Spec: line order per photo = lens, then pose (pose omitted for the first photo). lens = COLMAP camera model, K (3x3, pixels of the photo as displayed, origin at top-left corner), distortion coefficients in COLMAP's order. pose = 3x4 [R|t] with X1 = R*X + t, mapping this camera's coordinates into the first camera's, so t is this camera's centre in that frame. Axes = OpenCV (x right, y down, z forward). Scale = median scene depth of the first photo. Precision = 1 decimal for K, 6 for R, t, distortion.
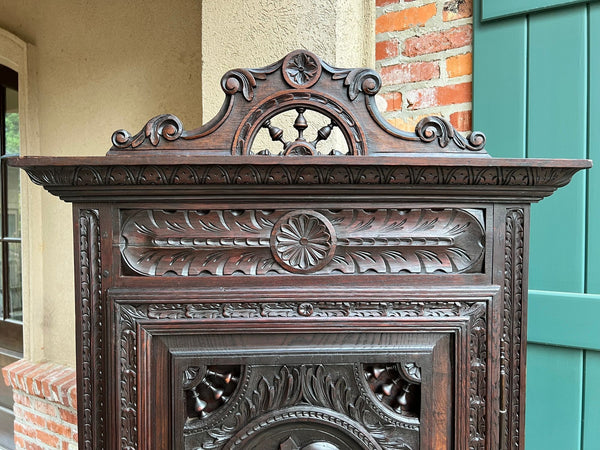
lens RADIAL K [[474.0, 0, 277.9], [0, 474.0, 223.2], [0, 0, 1]] dist [0.008527, -0.002394]
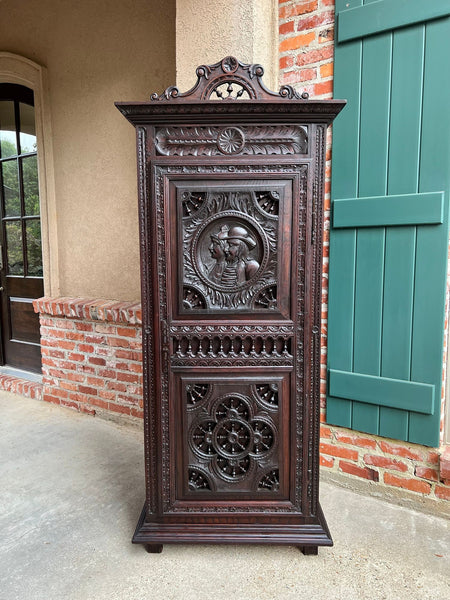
lens RADIAL K [[463.5, 0, 228.8], [0, 463.5, 302.4], [0, 0, 1]] dist [0.051727, -0.066042]
pose [[0.999843, -0.000994, -0.017667, 0.172900], [0.002777, 0.994858, 0.101240, 0.563507], [0.017475, -0.101274, 0.994705, -1.285548]]
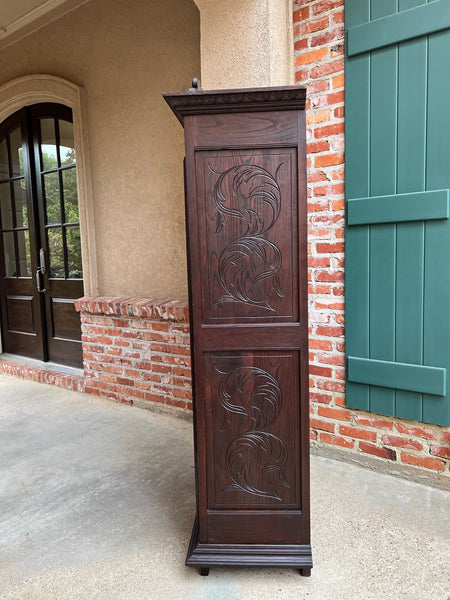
lens RADIAL K [[463.5, 0, 225.0], [0, 463.5, 298.6], [0, 0, 1]] dist [0.051727, -0.066042]
pose [[0.996151, -0.020548, -0.085209, 0.201723], [0.028199, 0.995579, 0.089590, 0.583049], [0.082991, -0.091648, 0.992327, -1.566557]]
